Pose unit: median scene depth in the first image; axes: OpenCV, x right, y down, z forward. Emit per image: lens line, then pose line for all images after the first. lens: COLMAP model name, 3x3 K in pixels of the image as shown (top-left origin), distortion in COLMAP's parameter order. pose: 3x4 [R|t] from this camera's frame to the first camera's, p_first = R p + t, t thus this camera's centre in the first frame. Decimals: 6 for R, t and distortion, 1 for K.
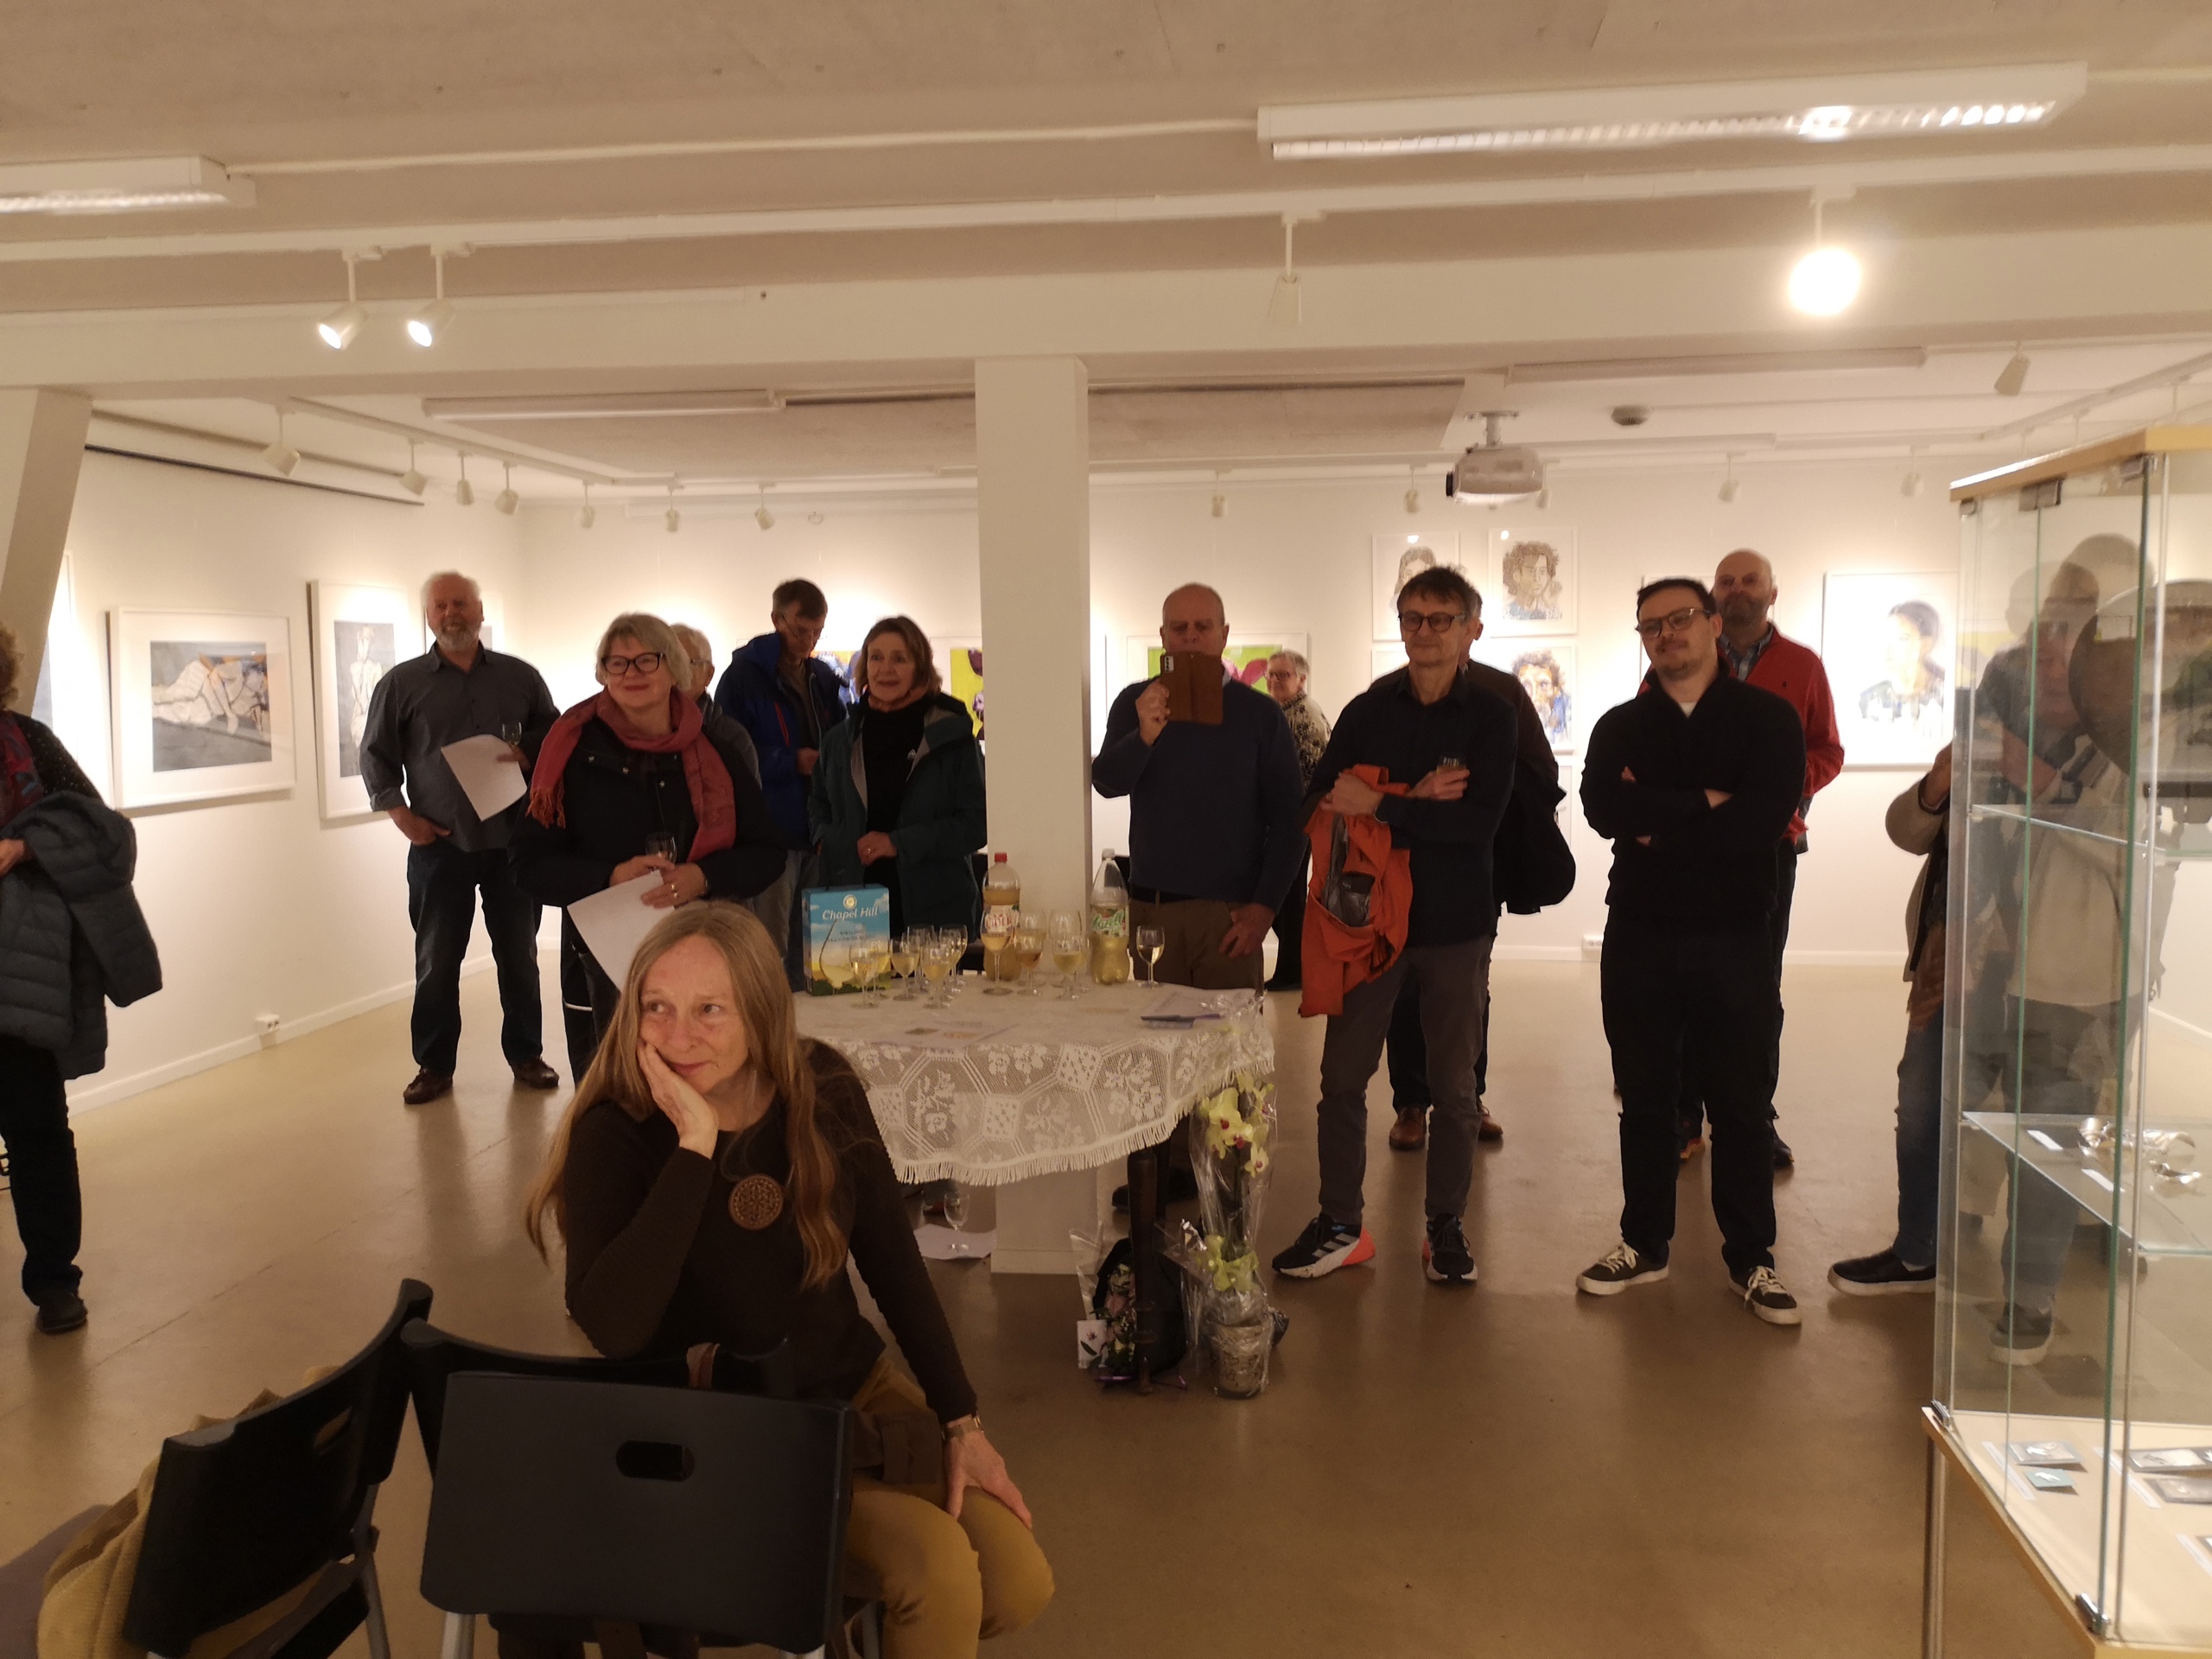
lens RADIAL K [[1763.5, 0, 1100.5], [0, 1763.5, 787.6], [0, 0, 1]] dist [0.055230, 0.006248]
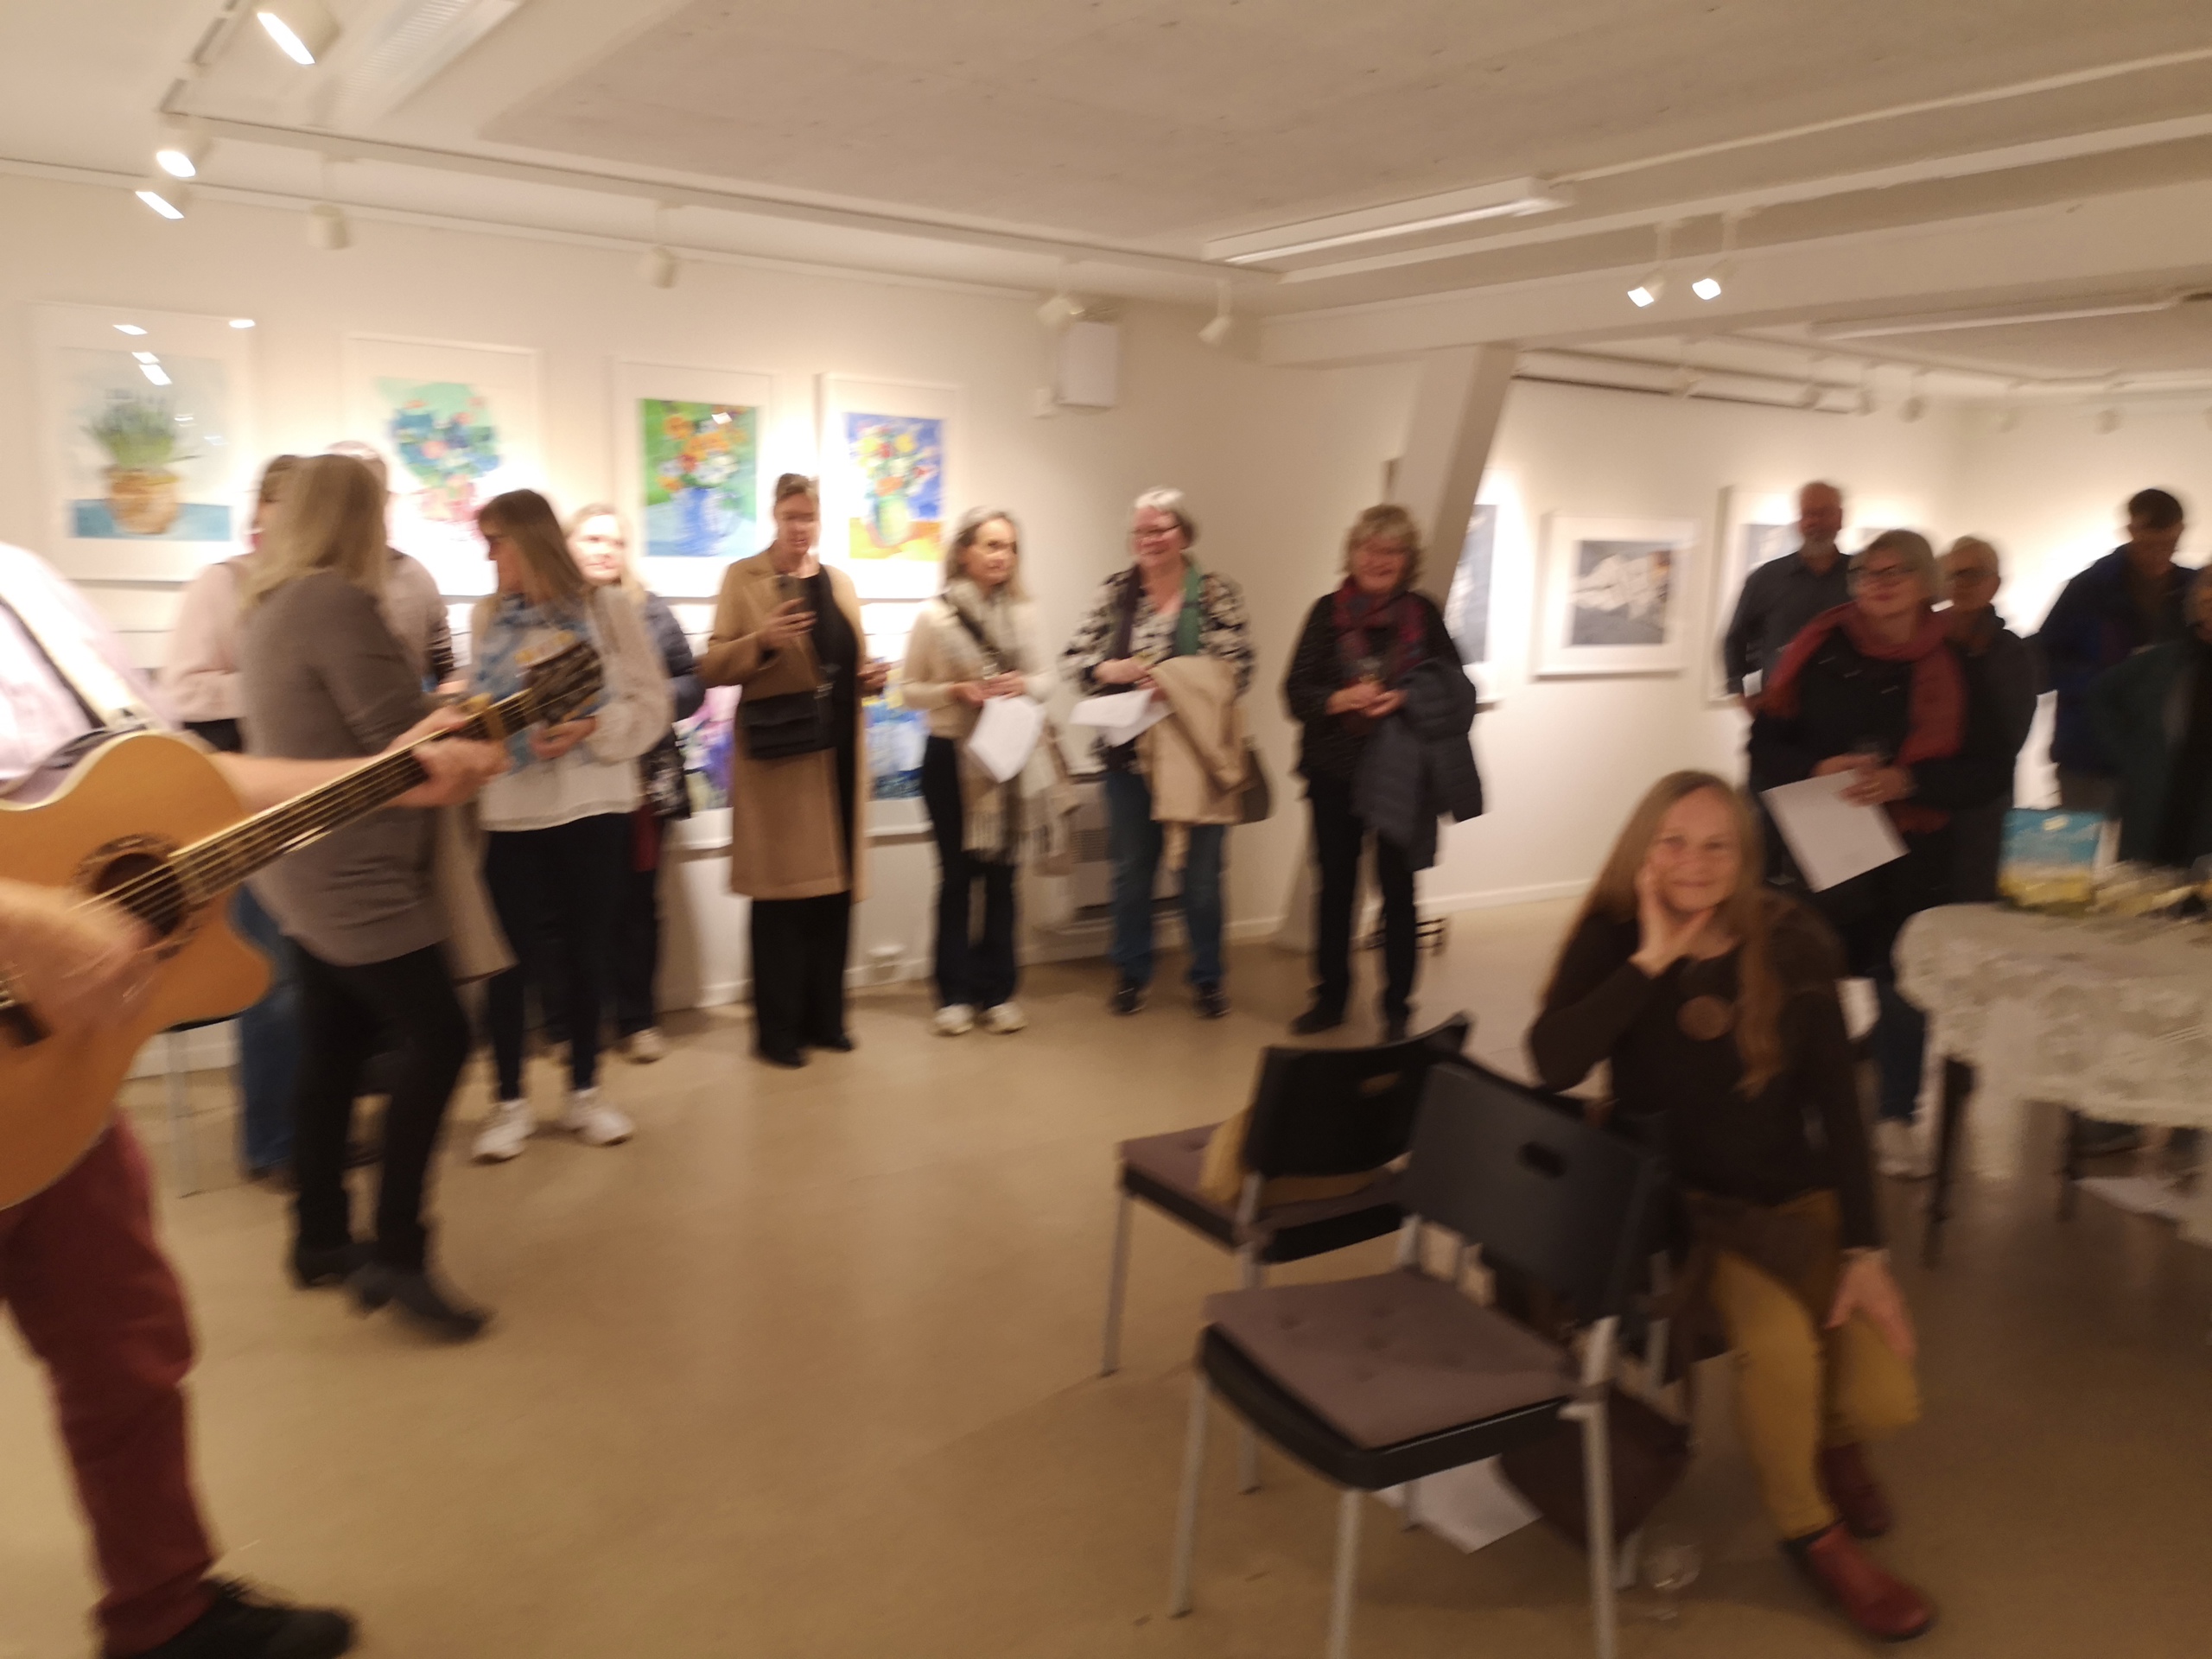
lens RADIAL K [[1717.2, 0, 1106.0], [0, 1717.2, 829.5], [0, 0, 1]] dist [0.004245, -0.062868]
pose [[0.689950, 0.142700, -0.709652, 0.172157], [-0.077772, 0.989314, 0.123323, -0.010219], [0.719667, -0.029896, 0.693676, -0.065419]]
